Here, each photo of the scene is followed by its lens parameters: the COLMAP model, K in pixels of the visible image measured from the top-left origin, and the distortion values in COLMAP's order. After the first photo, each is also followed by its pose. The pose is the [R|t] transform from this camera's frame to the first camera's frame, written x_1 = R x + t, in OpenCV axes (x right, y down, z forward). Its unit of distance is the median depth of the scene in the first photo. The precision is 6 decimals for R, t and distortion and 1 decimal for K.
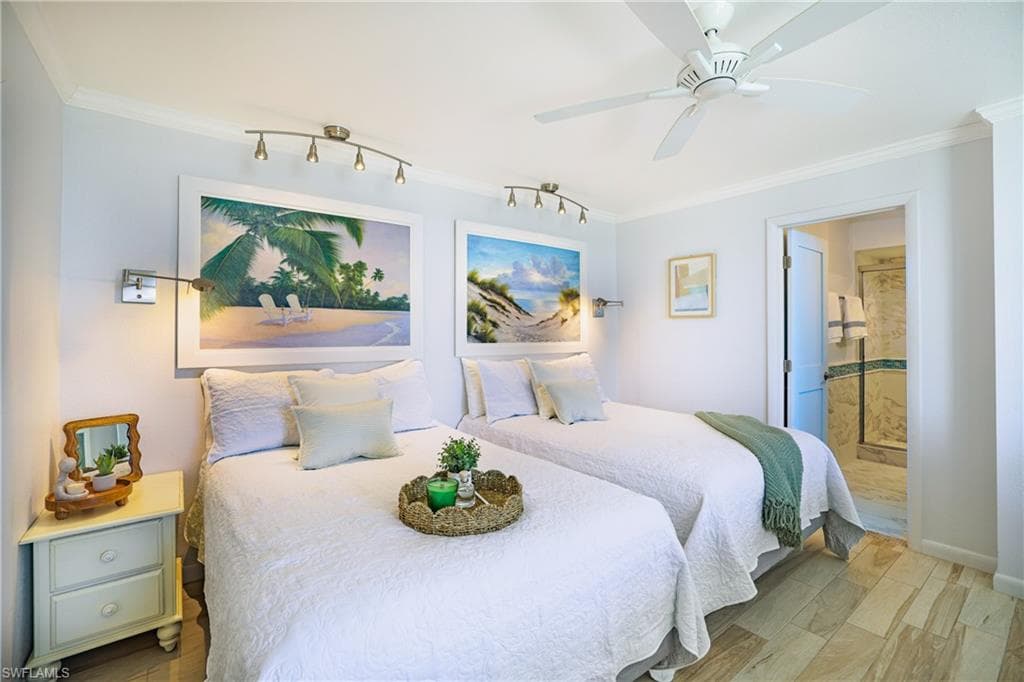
lens RADIAL K [[447.7, 0, 506.8], [0, 447.7, 333.8], [0, 0, 1]] dist [-0.046717, 0.019179]
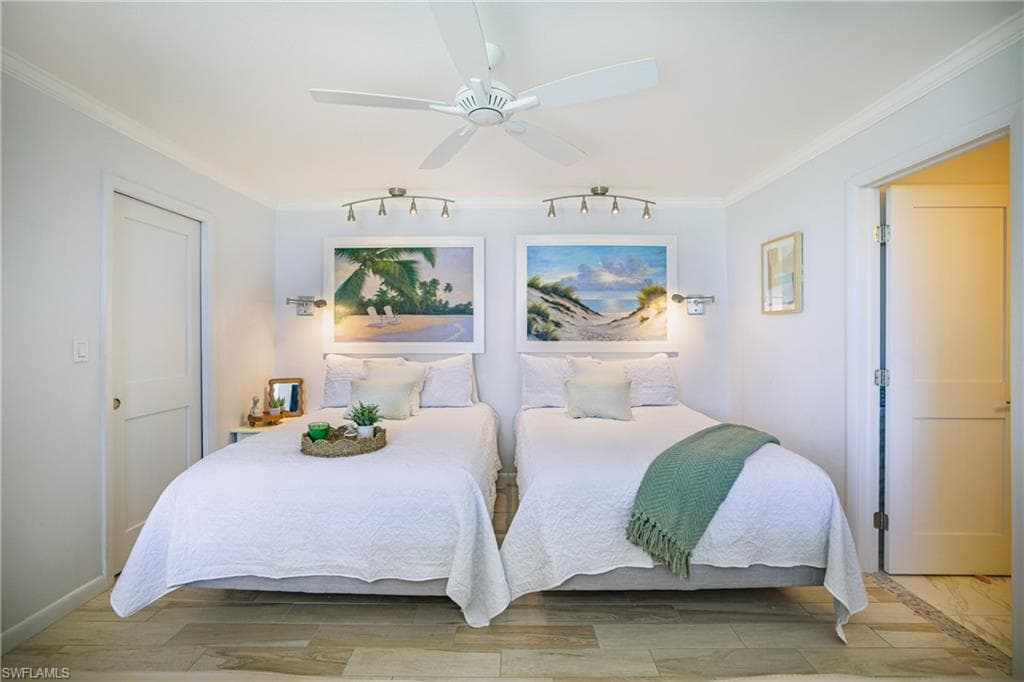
lens RADIAL K [[447.7, 0, 506.8], [0, 447.7, 333.8], [0, 0, 1]] dist [-0.046717, 0.019179]
pose [[0.793765, 0.002760, -0.608218, 0.572848], [0.000182, 0.999989, 0.004775, -0.003026], [0.608224, -0.003901, 0.793756, 0.055479]]
